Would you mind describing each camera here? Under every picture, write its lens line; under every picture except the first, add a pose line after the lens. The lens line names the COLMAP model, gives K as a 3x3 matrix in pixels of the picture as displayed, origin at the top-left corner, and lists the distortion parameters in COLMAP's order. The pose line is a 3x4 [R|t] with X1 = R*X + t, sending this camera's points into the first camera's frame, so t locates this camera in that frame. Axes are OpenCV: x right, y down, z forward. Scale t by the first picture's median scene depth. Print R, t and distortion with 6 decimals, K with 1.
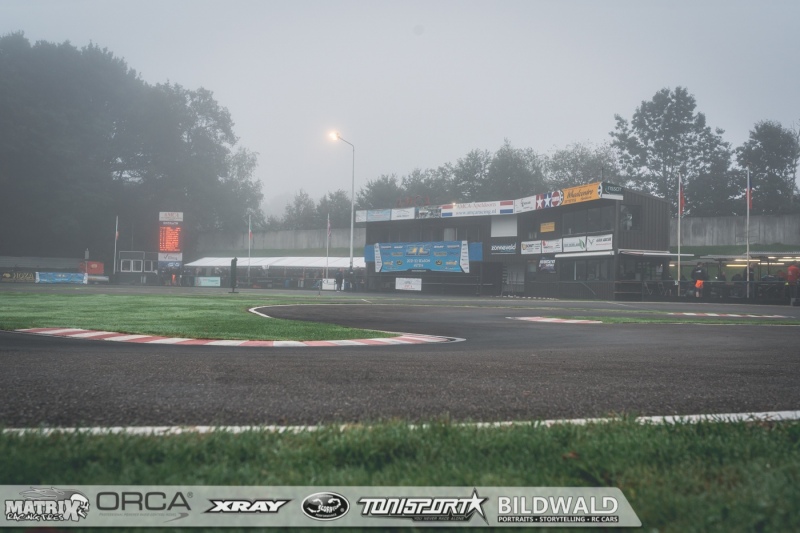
lens RADIAL K [[792.0, 0, 399.6], [0, 792.0, 264.5], [0, 0, 1]] dist [0.015628, 0.000000]
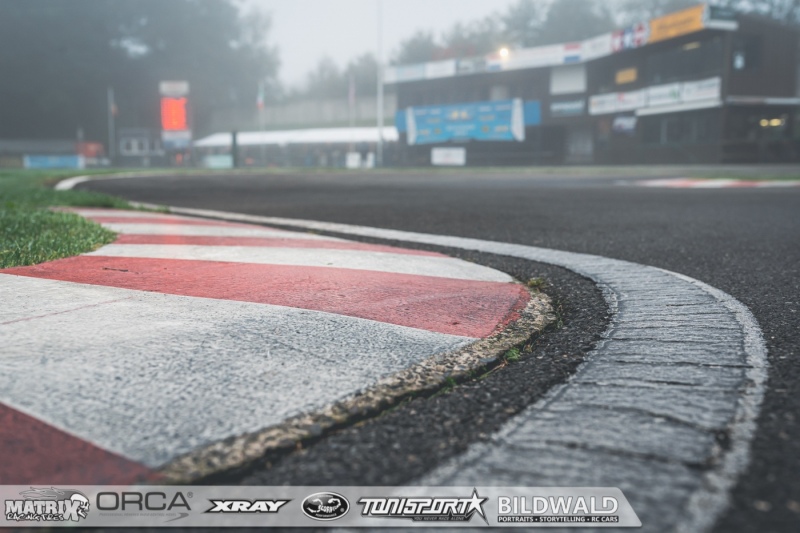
lens RADIAL K [[792.0, 0, 405.2], [0, 792.0, 269.1], [0, 0, 1]] dist [0.015628, 0.000000]
pose [[0.998329, -0.019990, -0.054224, 0.008917], [0.028066, 0.987900, 0.152530, 0.013575], [0.050519, -0.153797, 0.986810, 0.176925]]
